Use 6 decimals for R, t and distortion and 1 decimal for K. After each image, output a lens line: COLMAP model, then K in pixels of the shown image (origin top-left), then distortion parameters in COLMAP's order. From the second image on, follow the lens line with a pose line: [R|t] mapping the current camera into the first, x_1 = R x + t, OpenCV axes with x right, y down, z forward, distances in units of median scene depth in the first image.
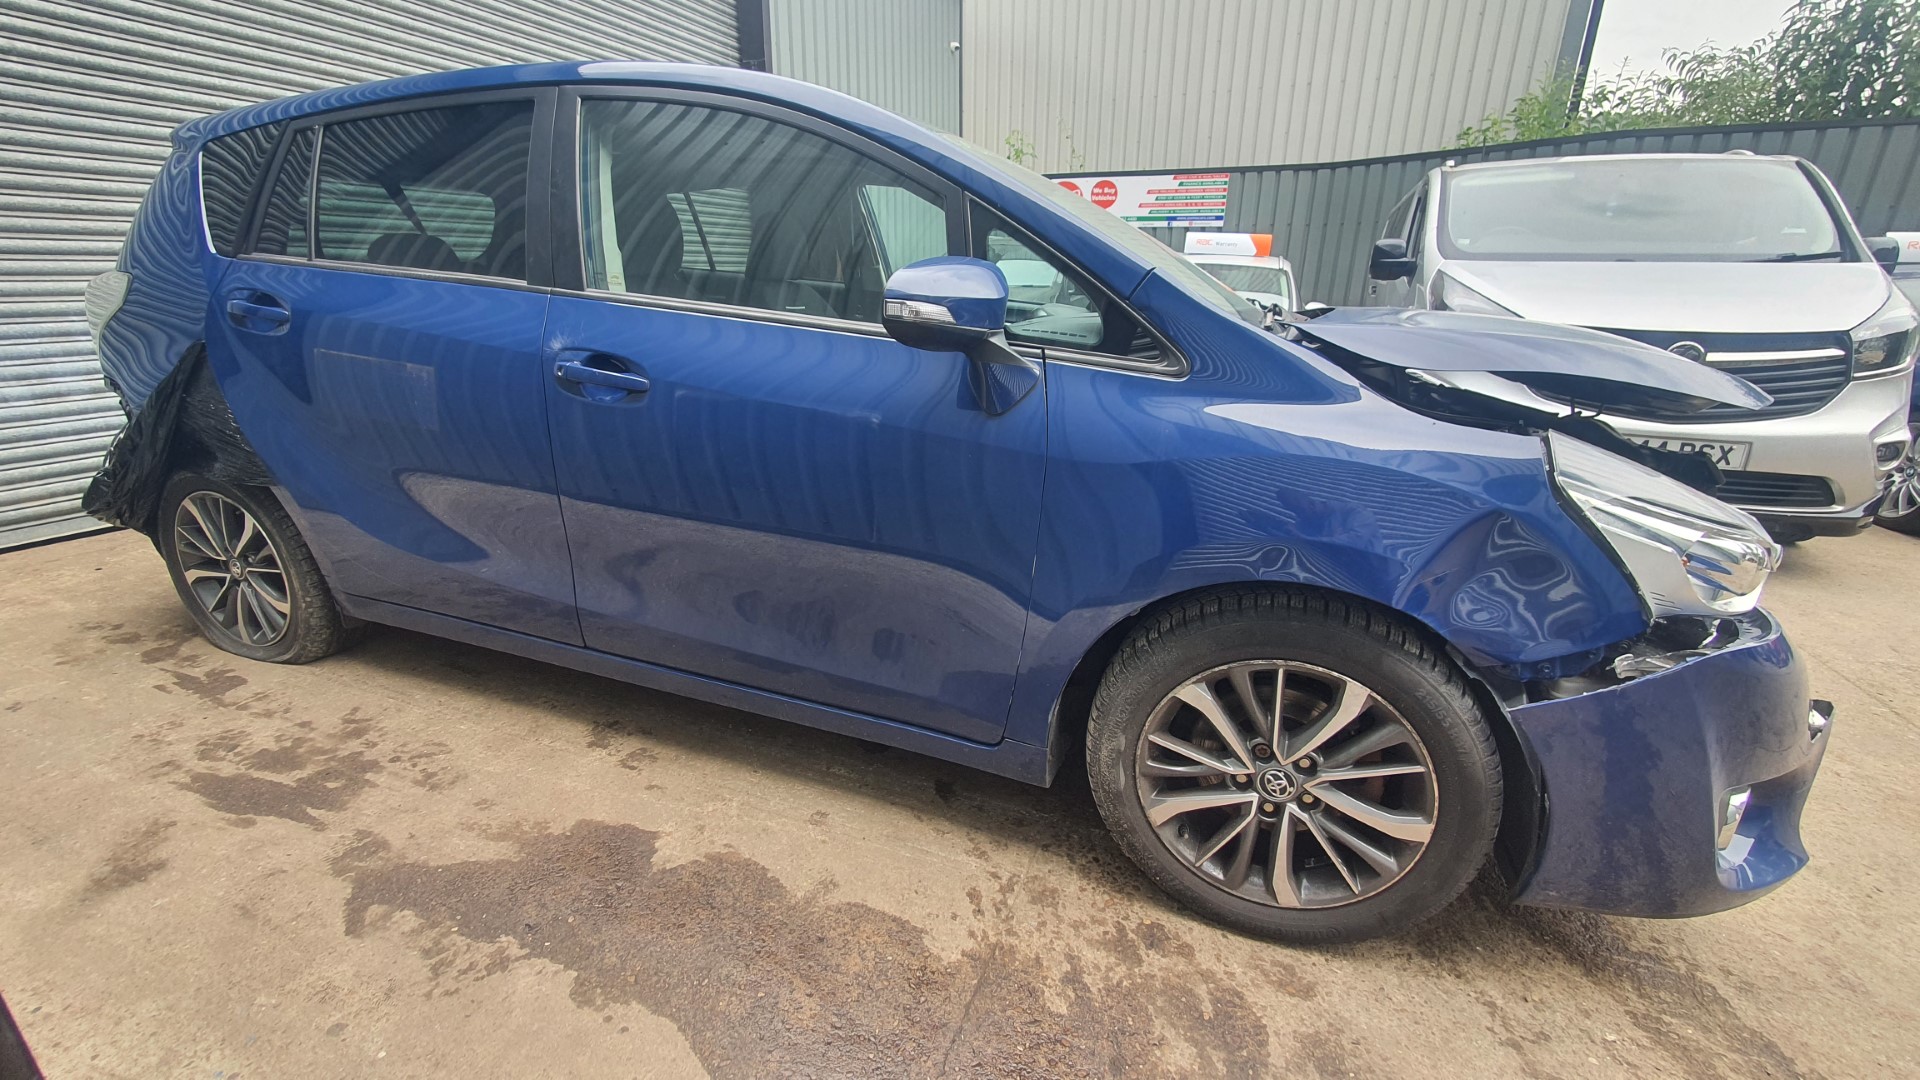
lens RADIAL K [[755.3, 0, 948.9], [0, 755.3, 510.8], [0, 0, 1]] dist [0.010423, -0.003839]
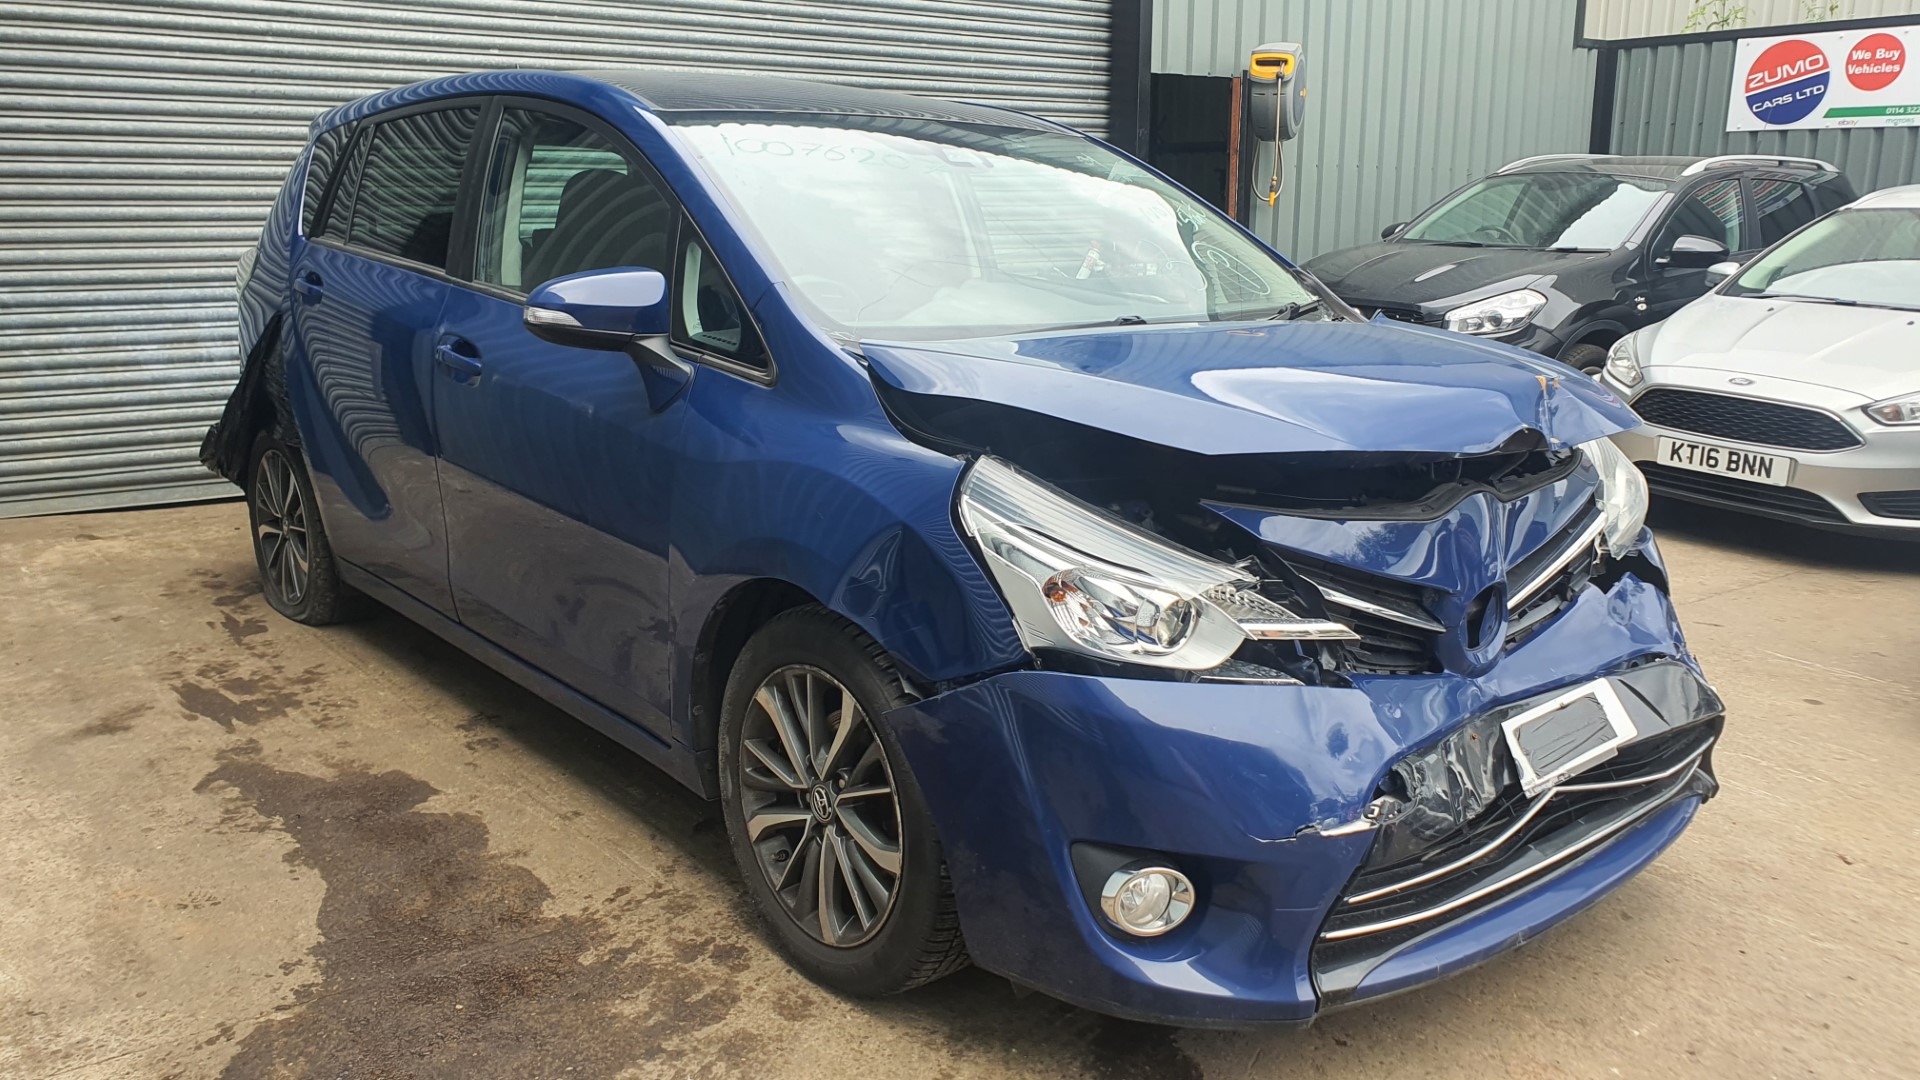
lens RADIAL K [[1495.4, 0, 1009.7], [0, 1495.4, 536.8], [0, 0, 1]] dist [0.040579, 0.001064]
pose [[0.877571, 0.105078, -0.467791, 1.132872], [-0.145751, 0.987980, -0.051502, 0.064506], [0.456756, 0.113378, 0.882337, -0.469269]]
